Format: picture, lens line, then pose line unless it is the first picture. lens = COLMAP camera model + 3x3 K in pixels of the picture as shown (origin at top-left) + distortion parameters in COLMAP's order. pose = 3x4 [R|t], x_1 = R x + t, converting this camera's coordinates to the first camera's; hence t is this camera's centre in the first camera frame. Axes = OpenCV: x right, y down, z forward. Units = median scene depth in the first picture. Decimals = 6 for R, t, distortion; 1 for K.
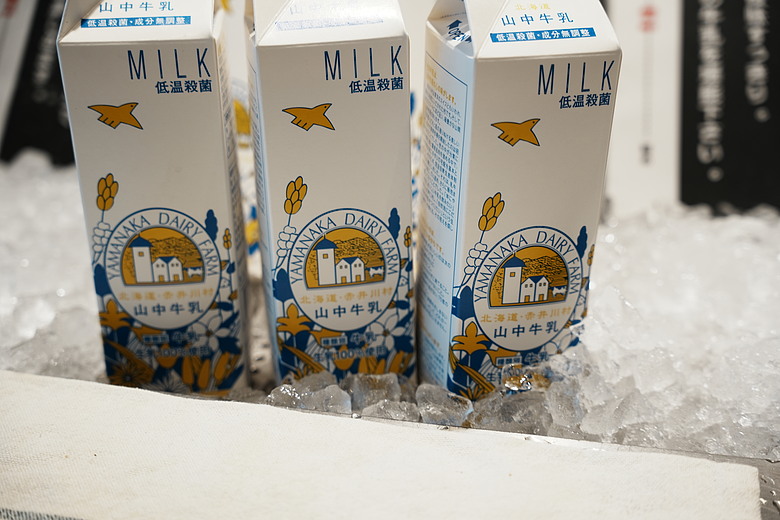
lens RADIAL K [[1163.5, 0, 389.3], [0, 1163.5, 259.7], [0, 0, 1]] dist [0.187881, 0.000000]
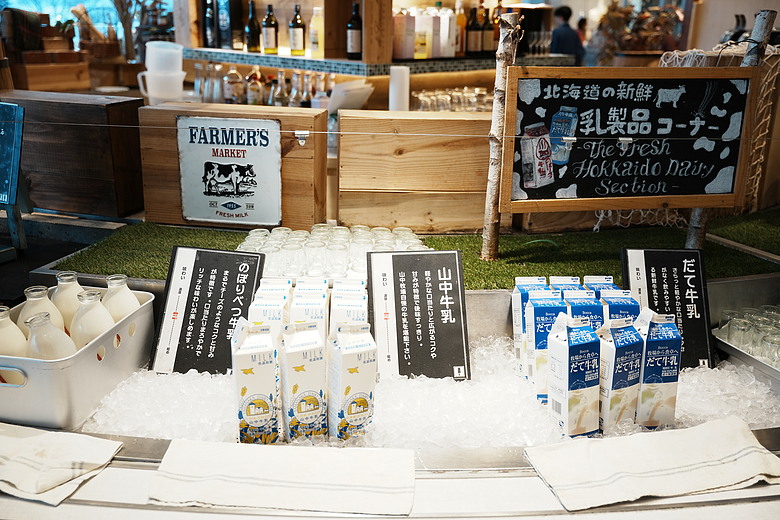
lens RADIAL K [[794.2, 0, 390.2], [0, 794.2, 259.2], [0, 0, 1]] dist [0.009127, 0.000000]
pose [[0.981280, -0.043290, 0.187656, -0.231949], [0.061661, 0.993737, -0.093190, -0.203295], [-0.182447, 0.103017, 0.977804, -1.533110]]
